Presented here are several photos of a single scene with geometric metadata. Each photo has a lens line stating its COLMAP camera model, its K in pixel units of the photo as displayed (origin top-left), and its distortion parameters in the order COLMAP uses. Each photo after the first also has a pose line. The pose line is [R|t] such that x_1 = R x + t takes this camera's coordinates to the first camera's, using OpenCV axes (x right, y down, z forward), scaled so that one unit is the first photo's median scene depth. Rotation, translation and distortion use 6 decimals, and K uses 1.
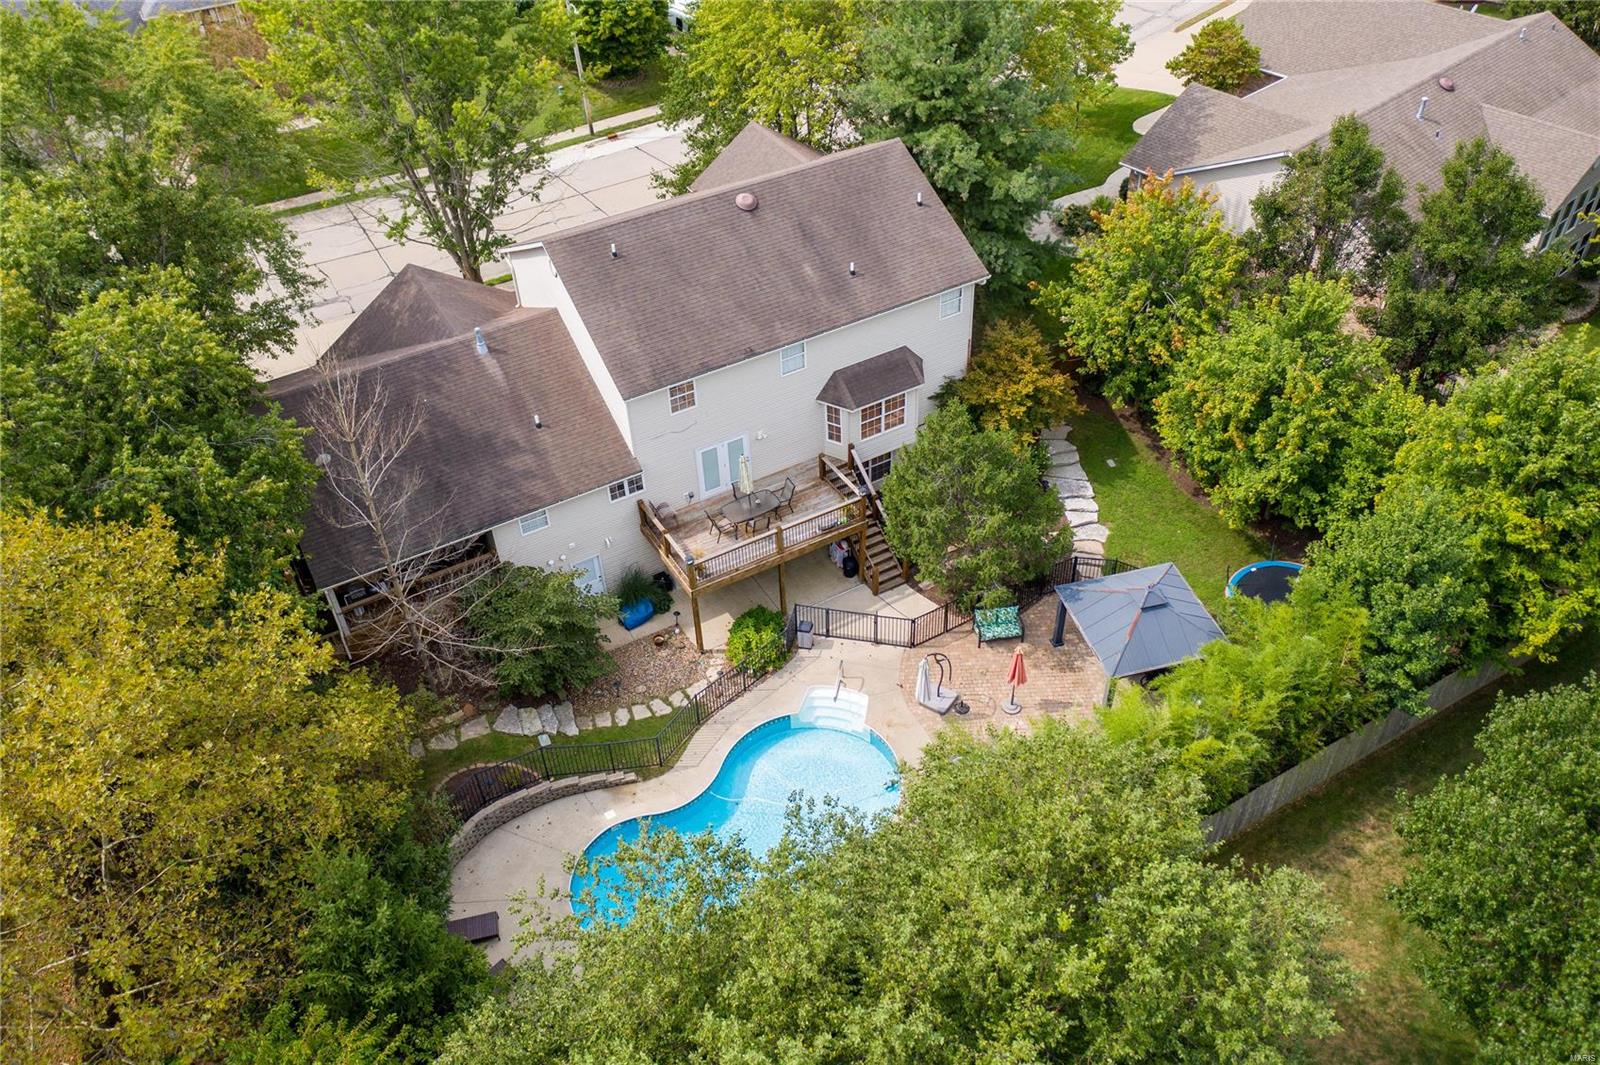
lens RADIAL K [[1260.8, 0, 795.3], [0, 1260.8, 531.3], [0, 0, 1]] dist [-0.011871, -0.002641]
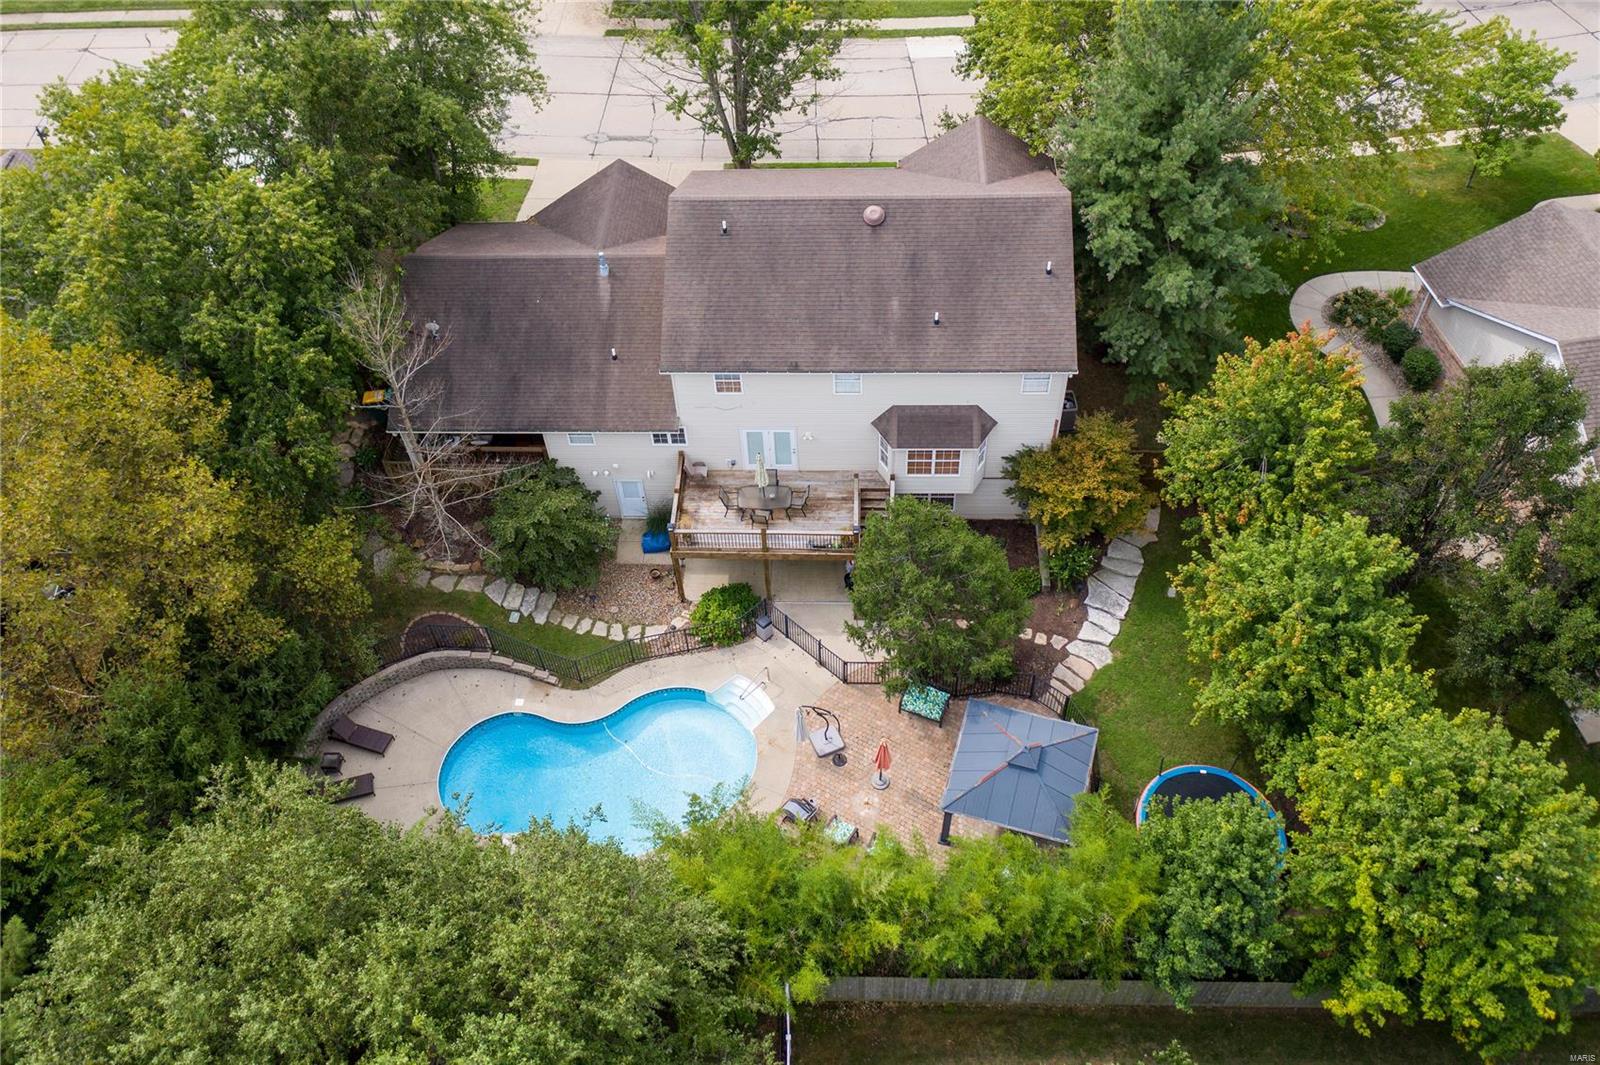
lens RADIAL K [[1260.8, 0, 792.9], [0, 1260.8, 530.6], [0, 0, 1]] dist [-0.011871, -0.002641]
pose [[0.846421, 0.410733, -0.338926, 0.363680], [-0.342579, 0.907266, 0.243941, -0.267121], [0.407690, -0.090367, 0.908638, 0.041064]]
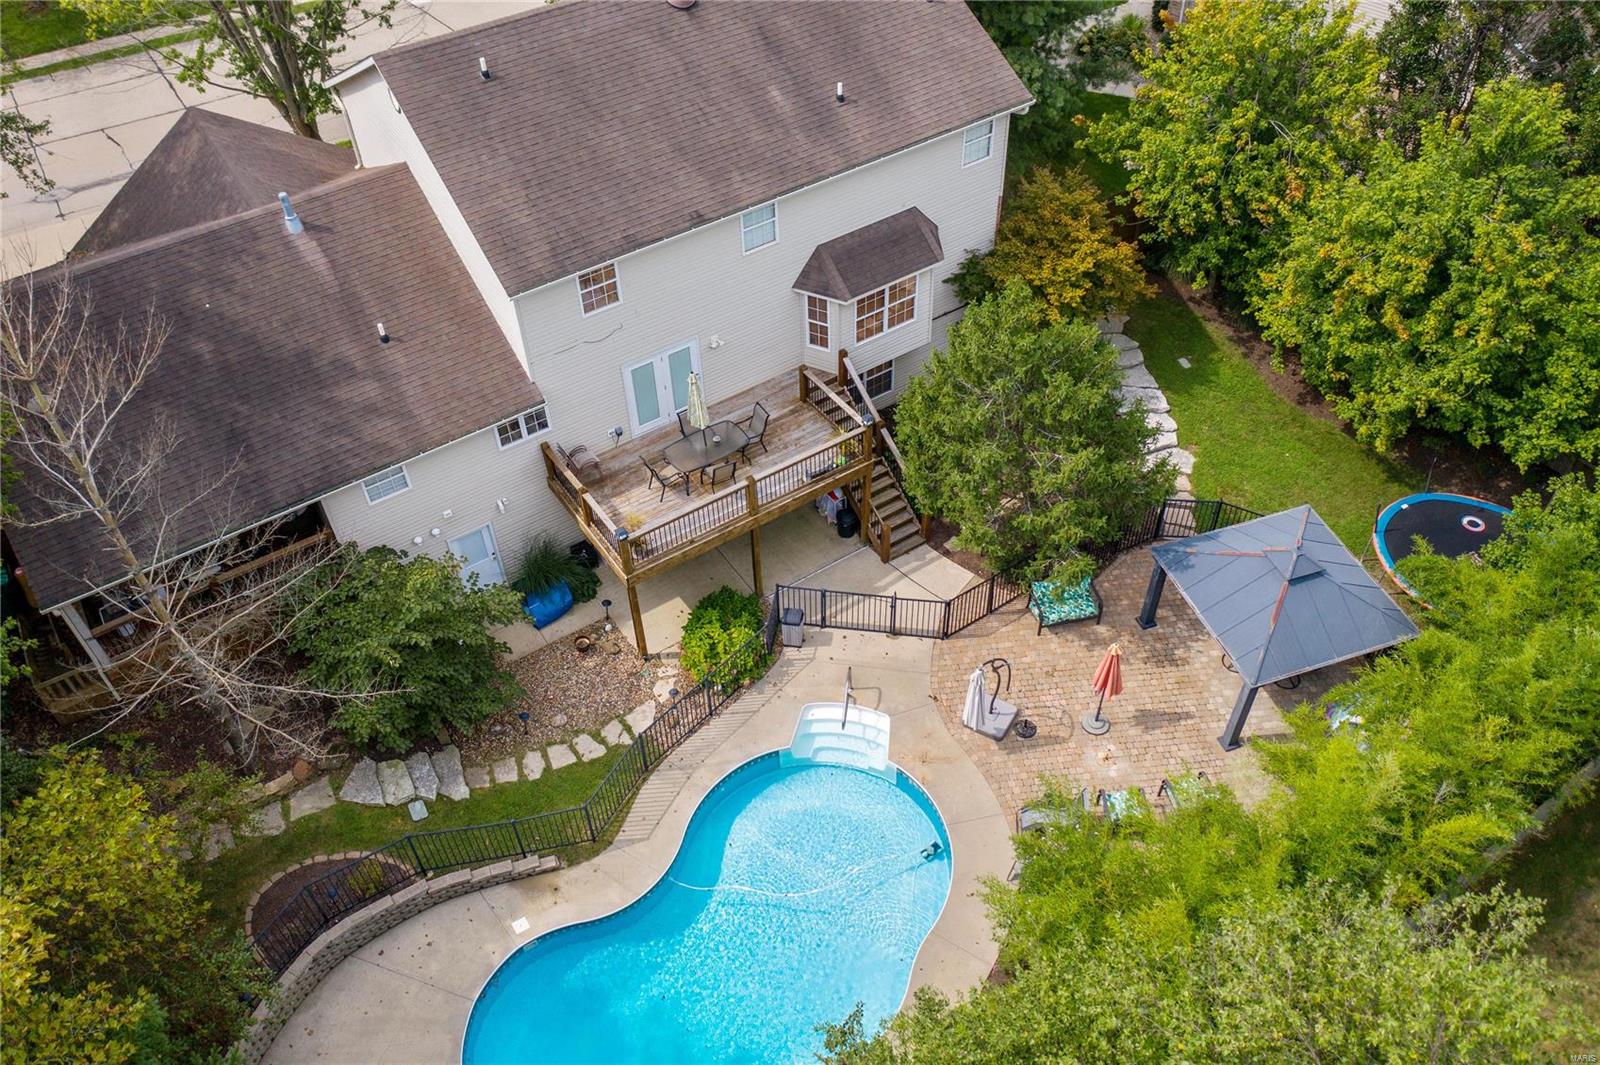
lens RADIAL K [[1260.8, 0, 797.5], [0, 1260.8, 533.2], [0, 0, 1]] dist [-0.011871, -0.002641]
pose [[0.997652, -0.041293, 0.054642, -0.025786], [0.036653, 0.995845, 0.083364, -0.028632], [-0.057857, -0.081165, 0.995020, 0.311375]]
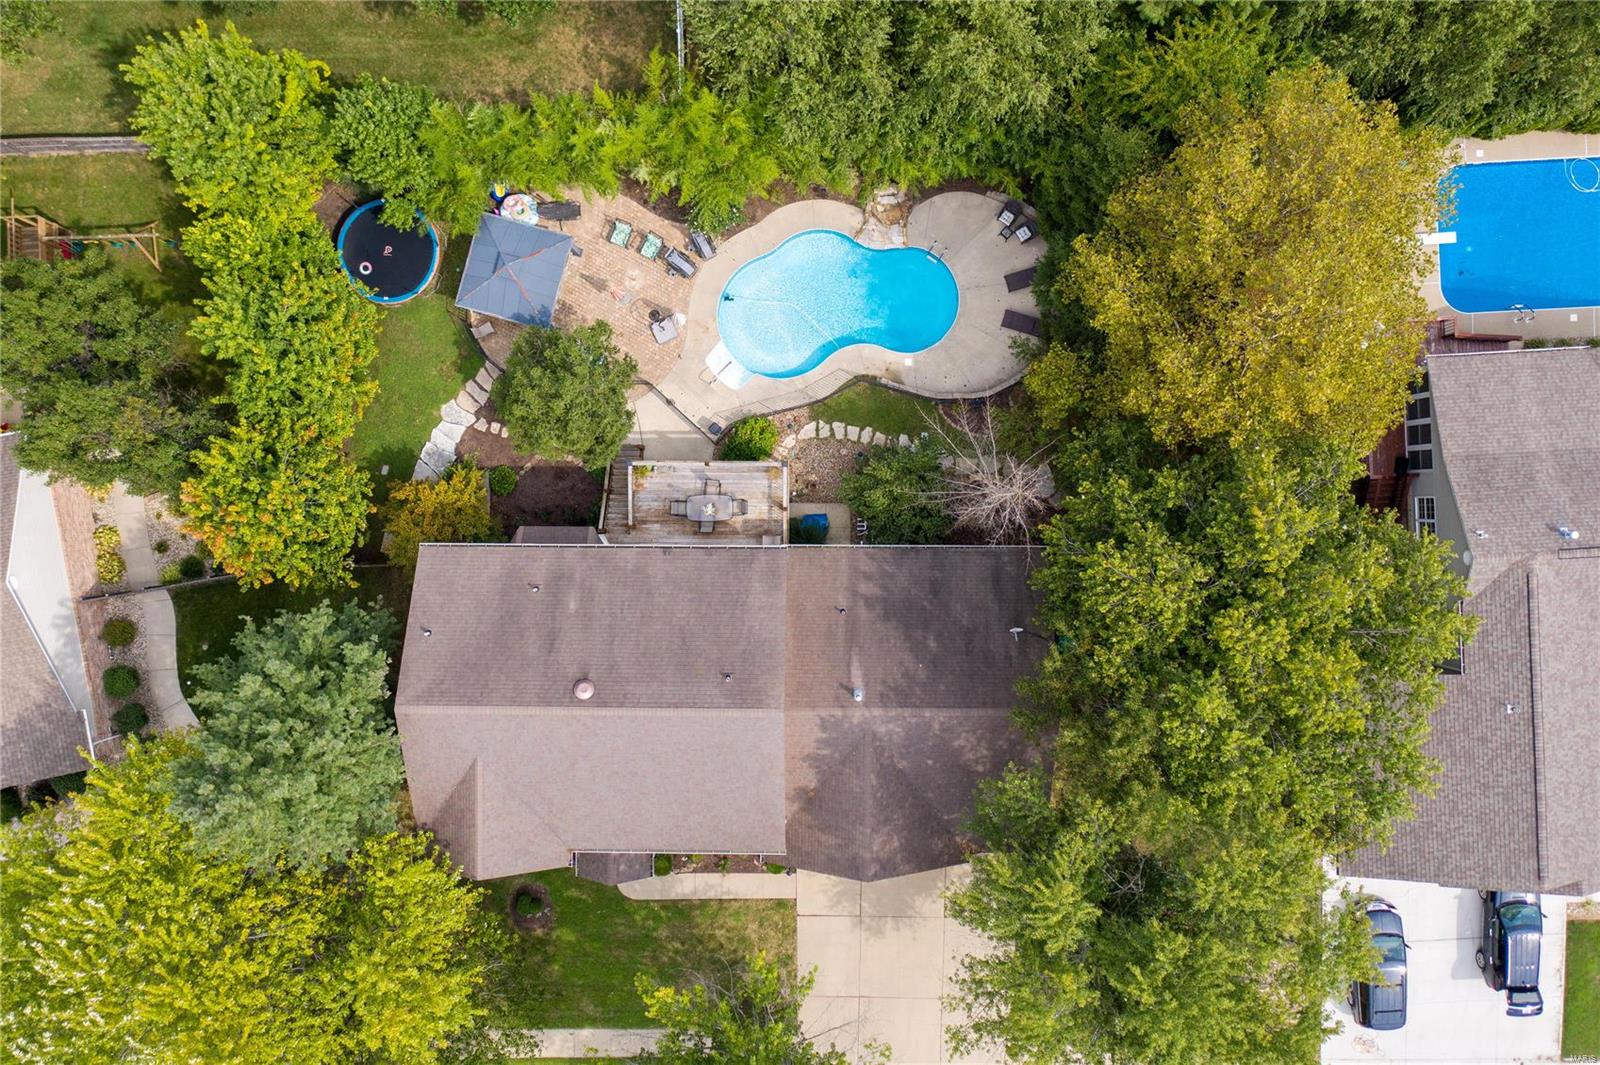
lens RADIAL K [[1260.8, 0, 804.1], [0, 1260.8, 524.6], [0, 0, 1]] dist [-0.011871, -0.002641]
pose [[-0.864786, -0.500428, 0.041423, -0.178249], [0.362126, -0.564382, 0.741848, -0.930001], [-0.347863, 0.656540, 0.669288, 0.153785]]
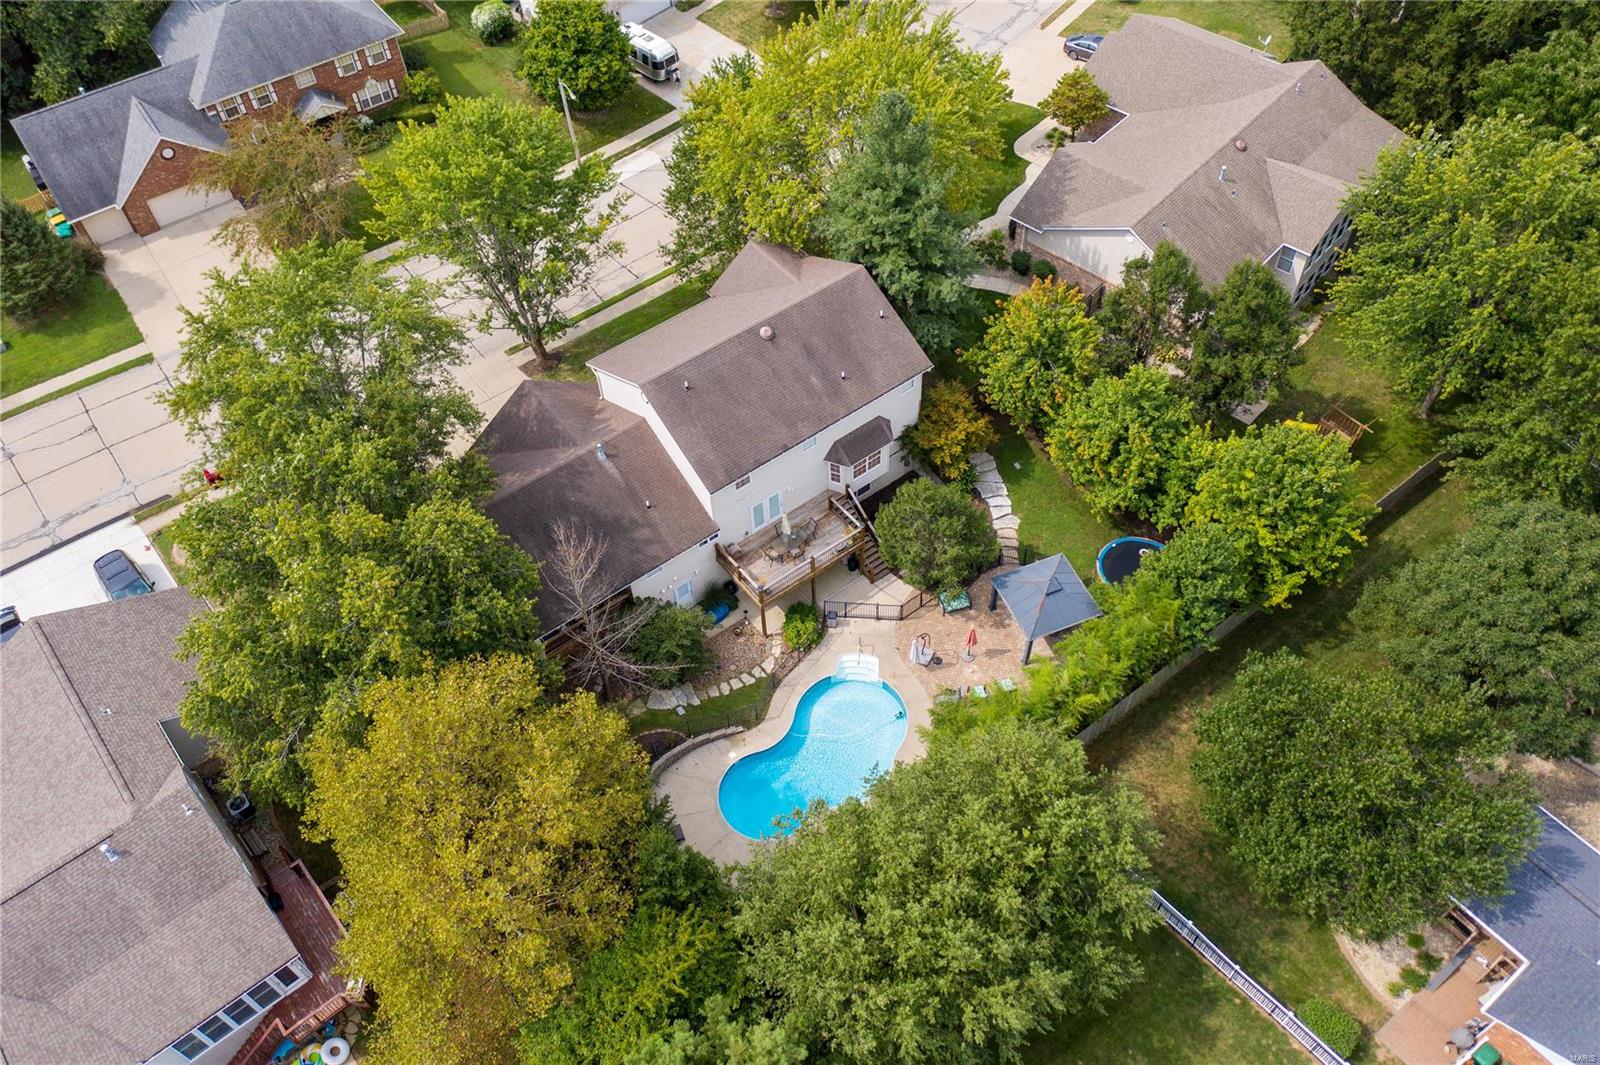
lens RADIAL K [[1260.8, 0, 793.8], [0, 1260.8, 529.1], [0, 0, 1]] dist [-0.011871, -0.002641]
pose [[0.992369, -0.097639, 0.075307, -0.145919], [0.083086, 0.980751, 0.176703, -0.306753], [-0.091110, -0.169097, 0.981379, -0.497568]]
